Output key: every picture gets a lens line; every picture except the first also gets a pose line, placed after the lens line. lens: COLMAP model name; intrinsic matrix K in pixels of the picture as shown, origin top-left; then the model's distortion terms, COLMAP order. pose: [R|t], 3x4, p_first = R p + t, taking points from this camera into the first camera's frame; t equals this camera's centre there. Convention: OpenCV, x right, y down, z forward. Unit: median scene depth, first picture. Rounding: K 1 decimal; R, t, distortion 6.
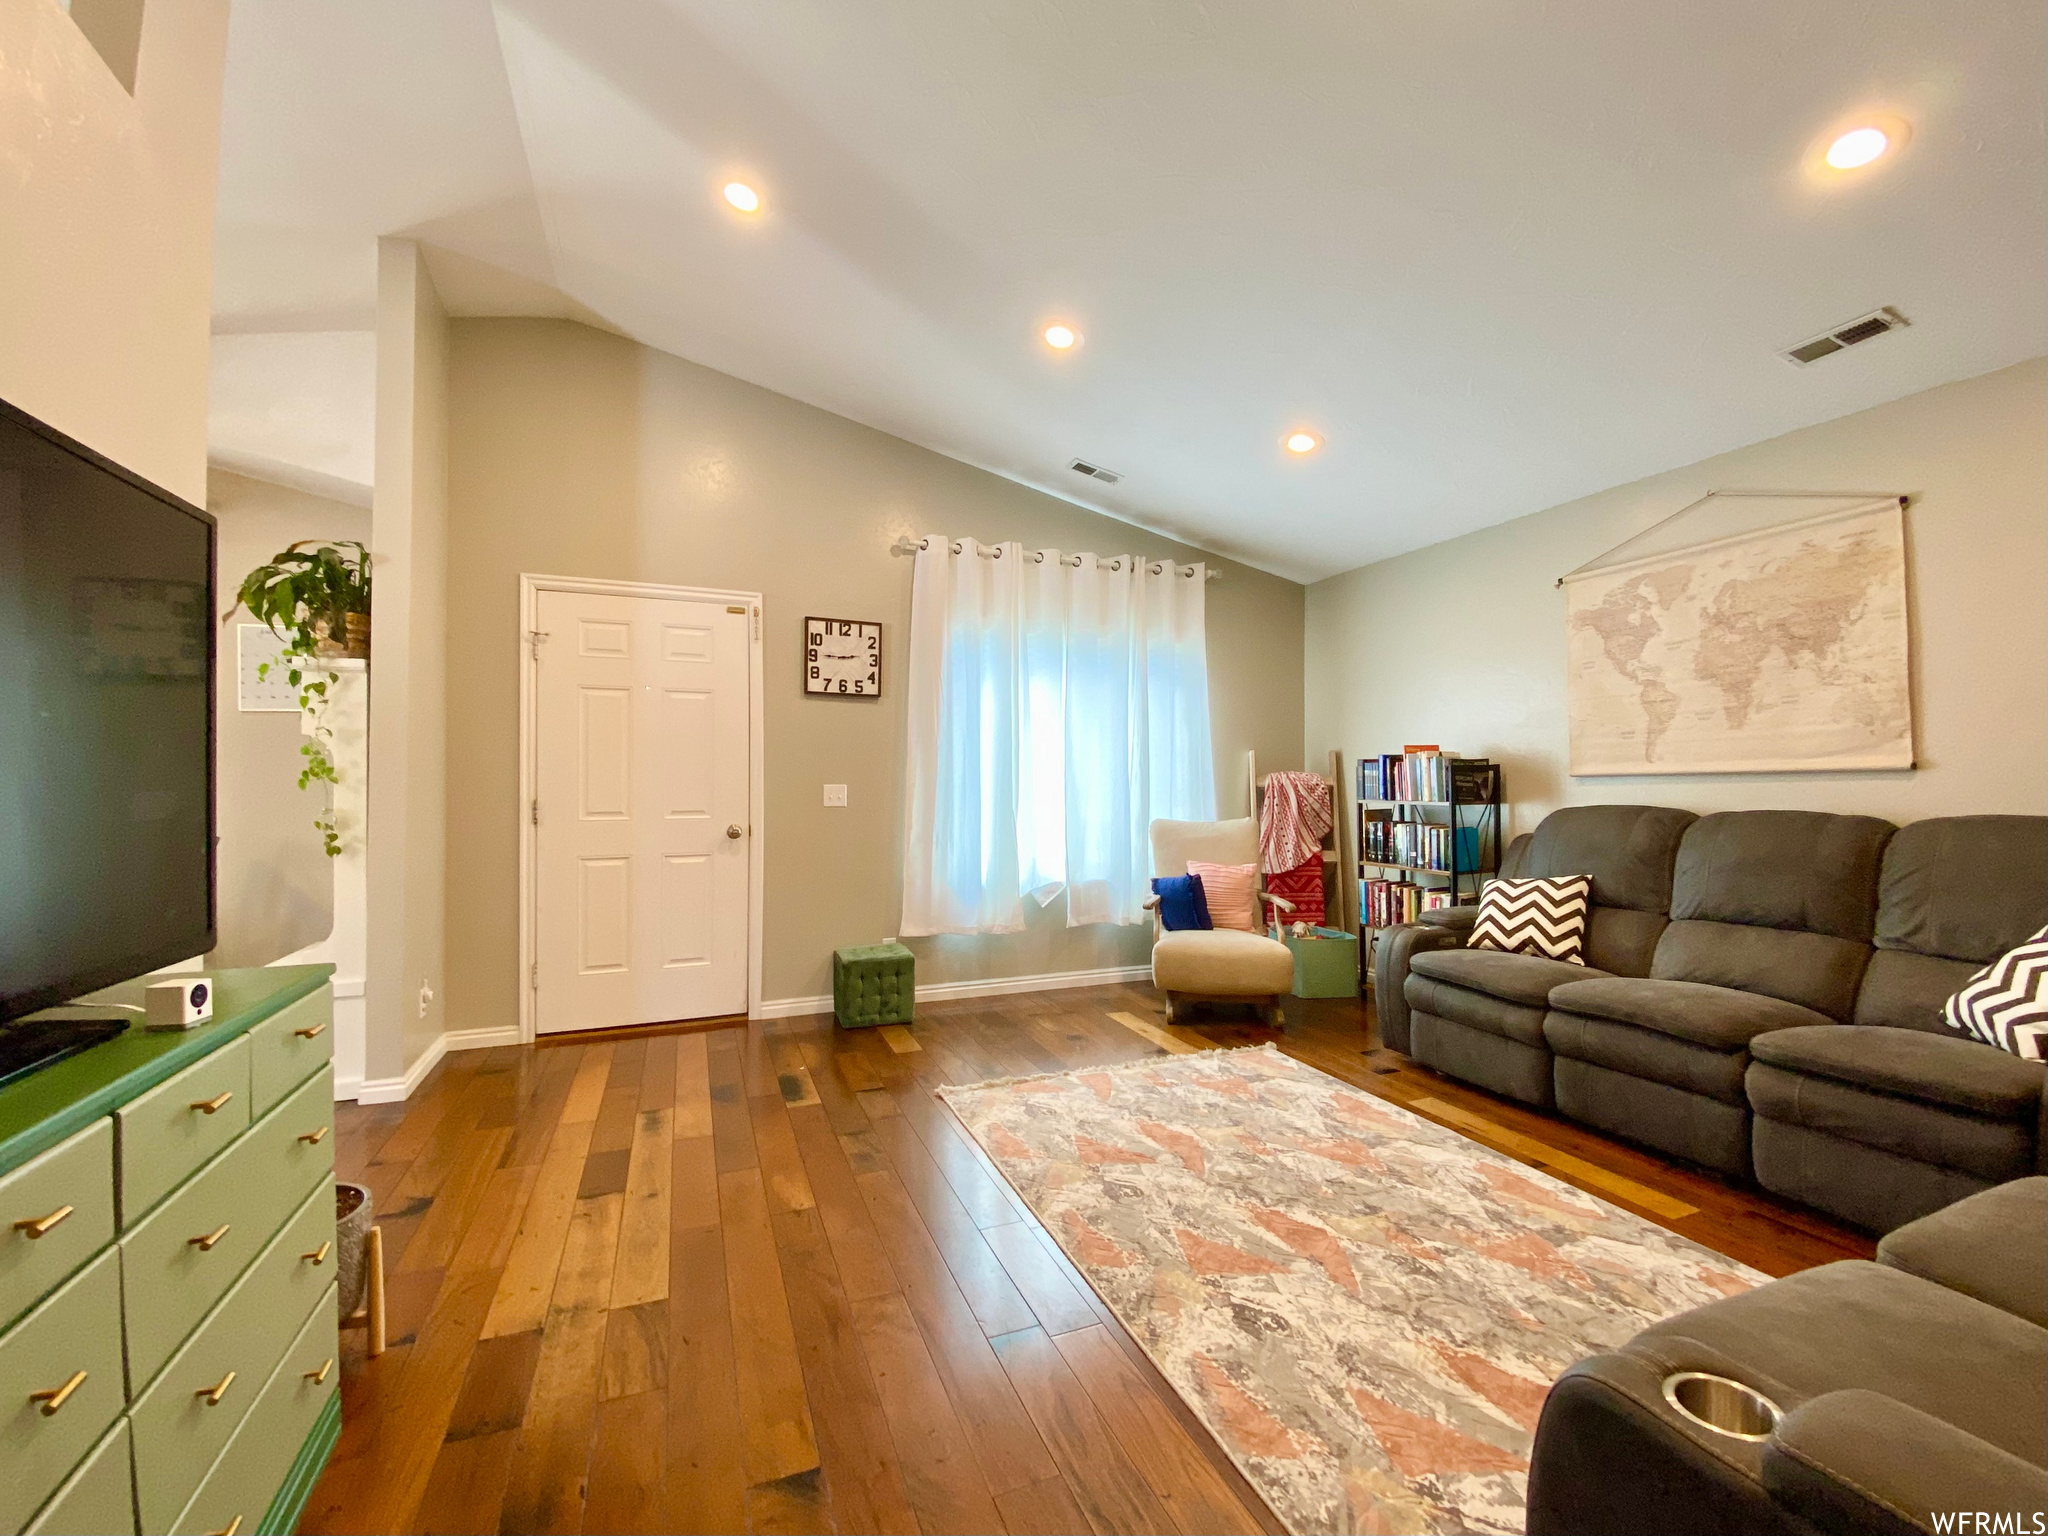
lens RADIAL K [[860.5, 0, 1027.8], [0, 860.5, 766.5], [0, 0, 1]] dist [-0.008119, -0.000768]
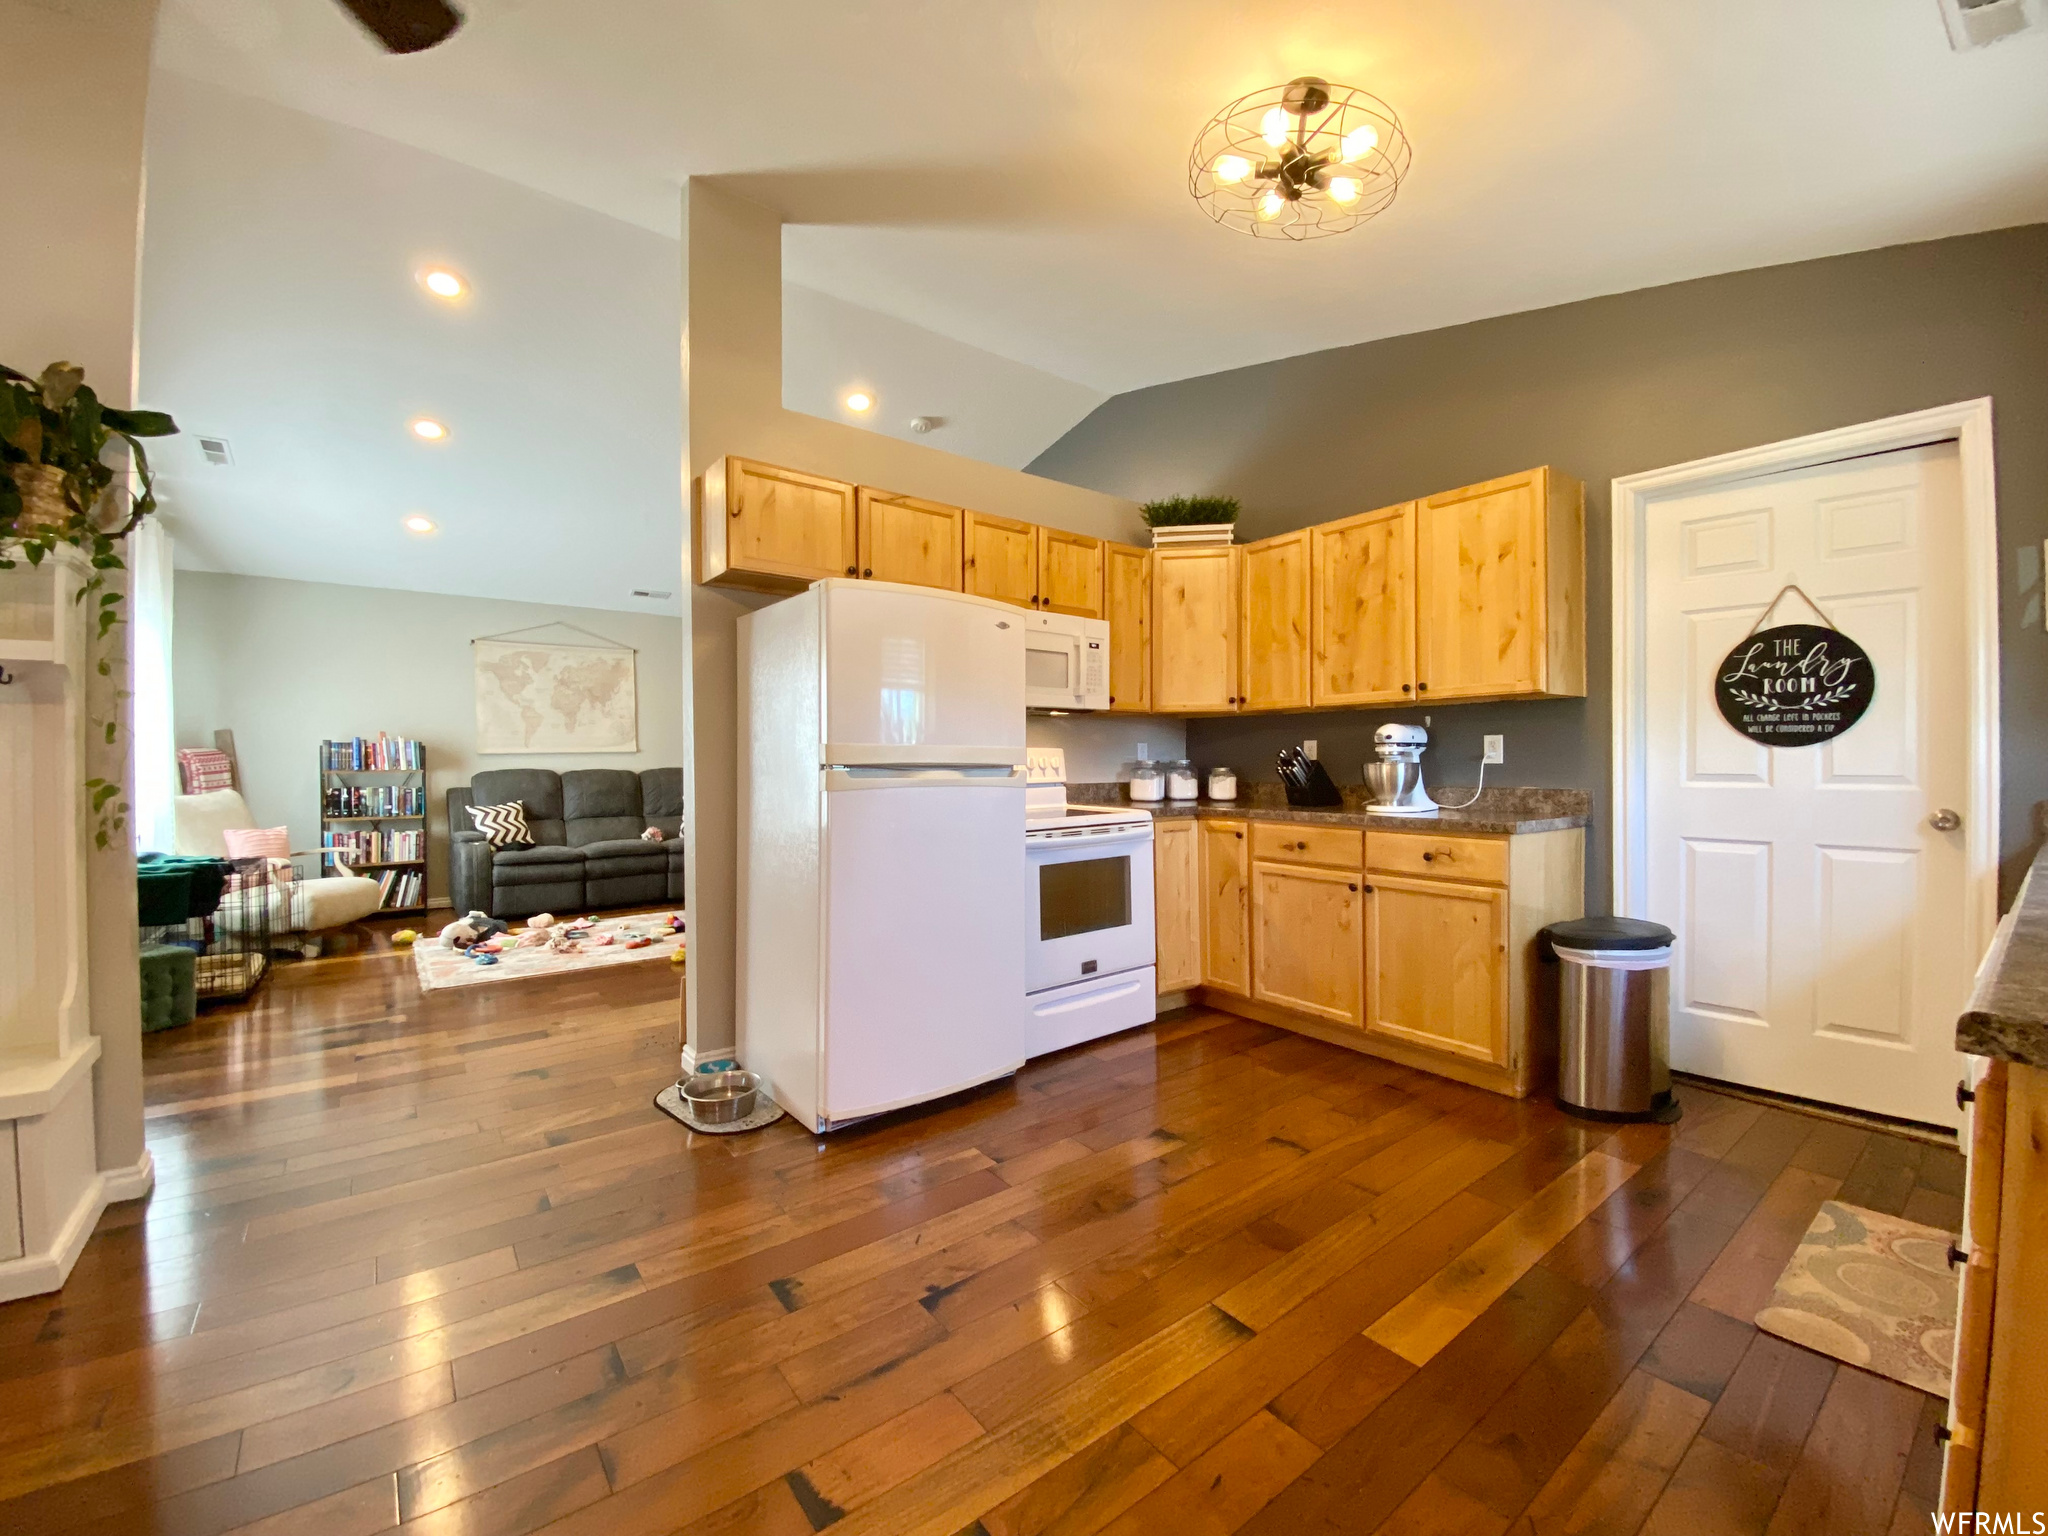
lens RADIAL K [[860.5, 0, 1034.7], [0, 860.5, 763.3], [0, 0, 1]] dist [-0.008119, -0.000768]
pose [[-0.279222, 0.000919, 0.960226, -1.663745], [-0.010649, 0.999935, -0.004054, 0.029764], [-0.960167, -0.011357, -0.279194, 0.476706]]
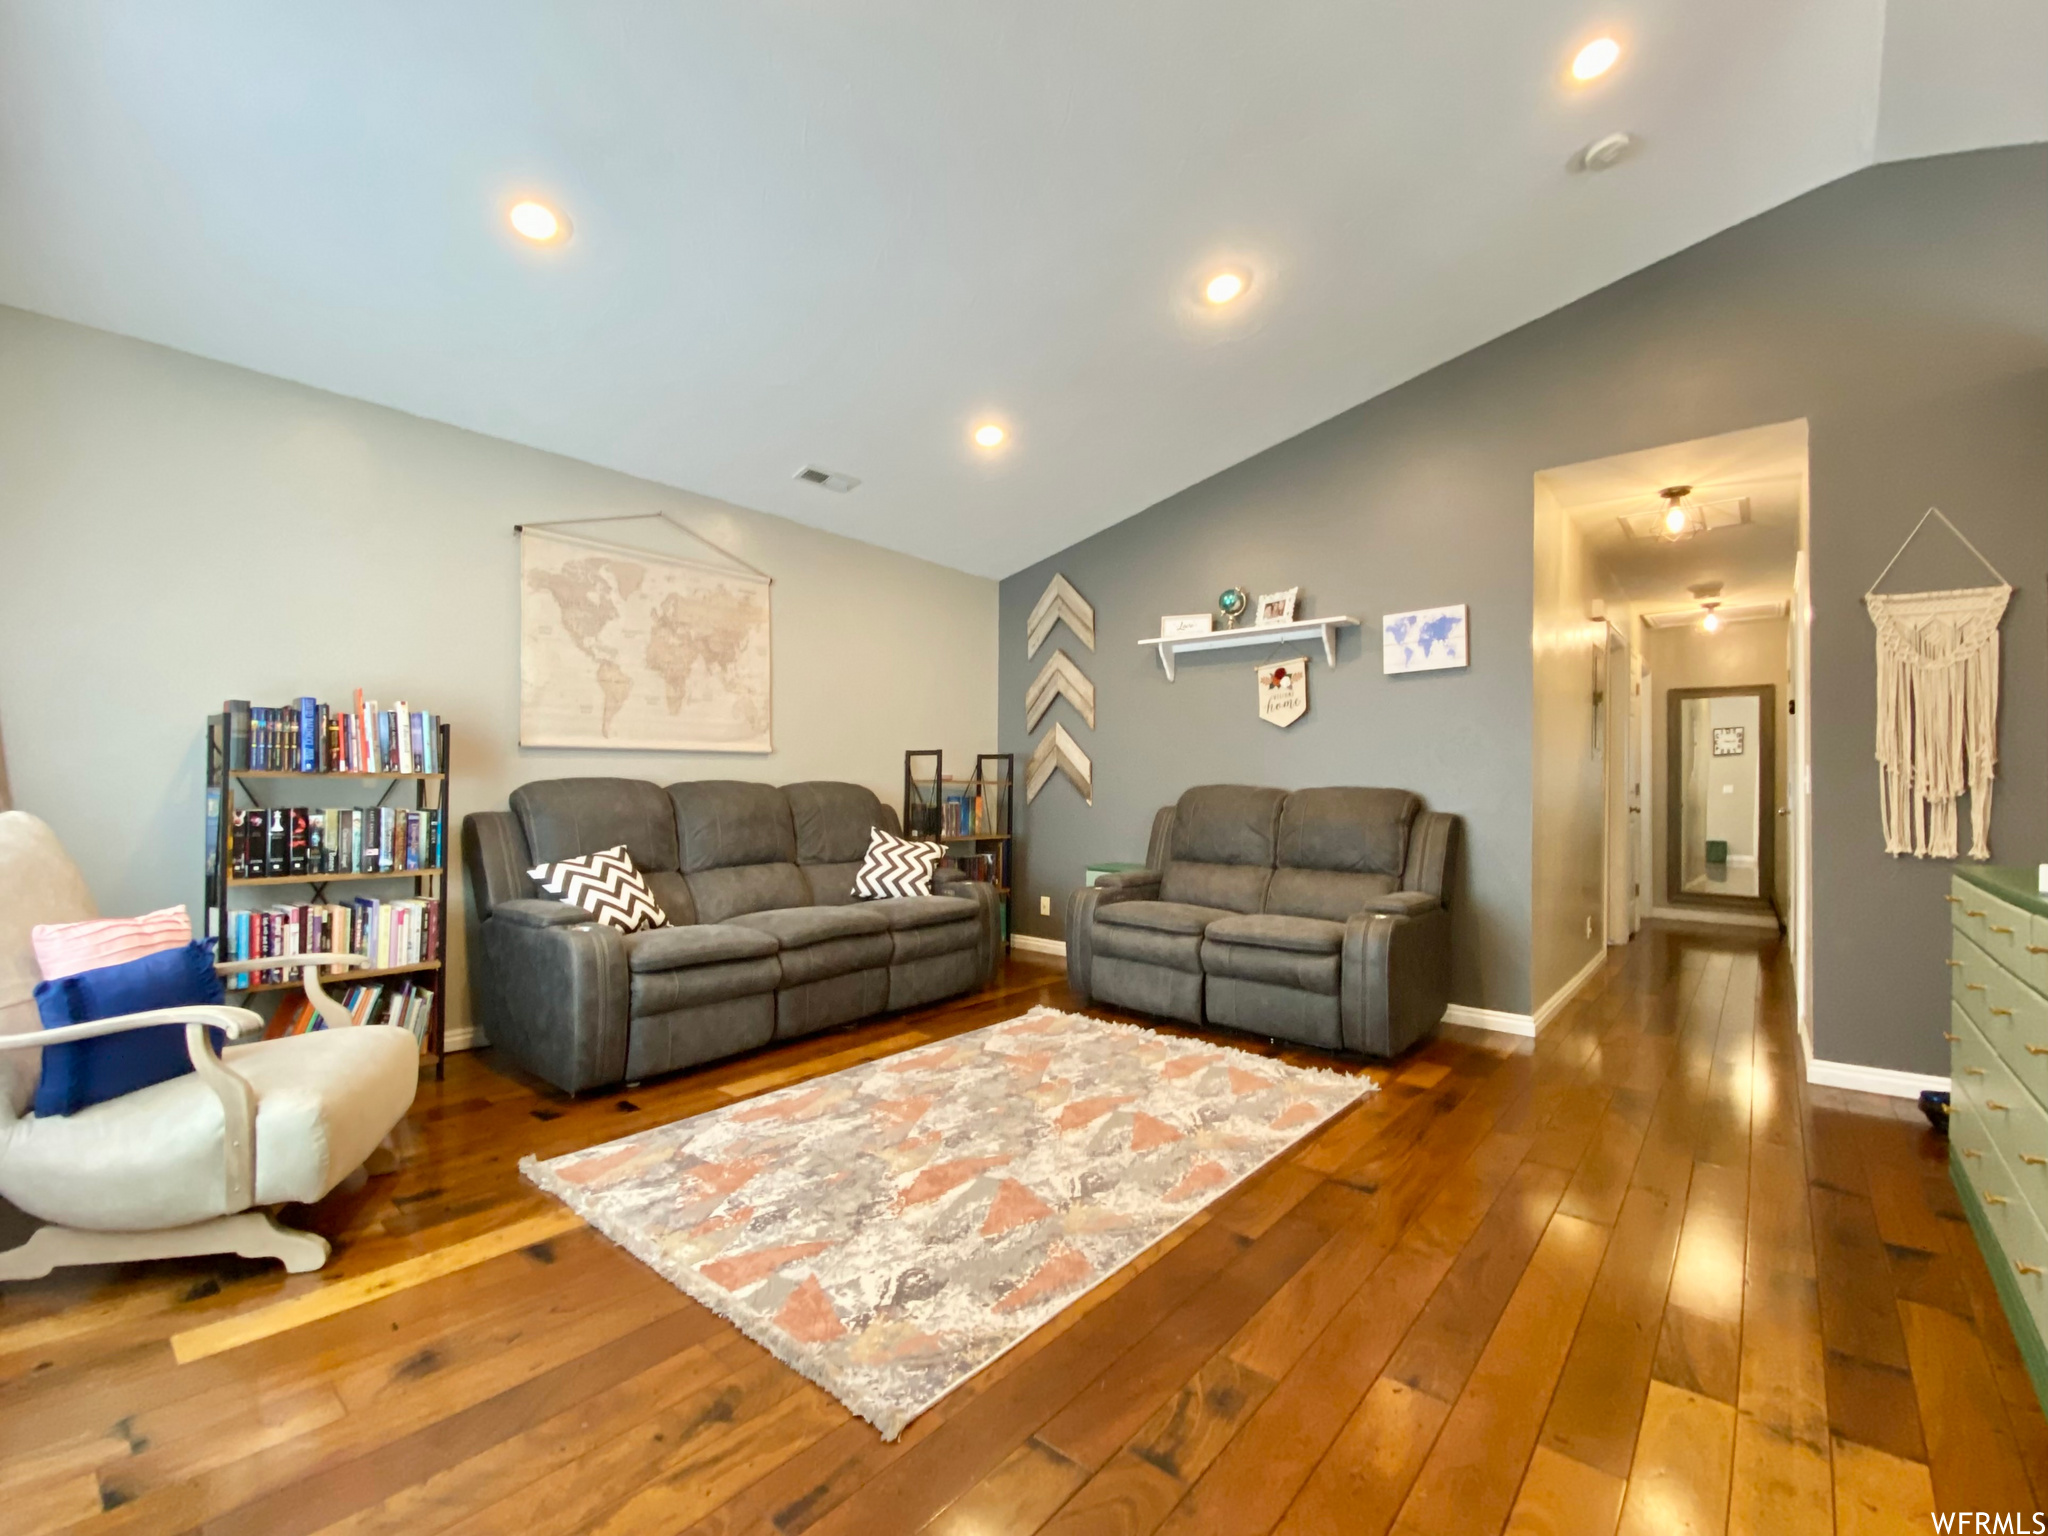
lens RADIAL K [[860.5, 0, 1032.7], [0, 860.5, 785.6], [0, 0, 1]] dist [-0.008119, -0.000768]
pose [[-0.481304, -0.001793, 0.876552, -0.514594], [-0.022938, 0.999681, -0.010550, 0.060061], [-0.876254, -0.025185, -0.481192, 1.164773]]
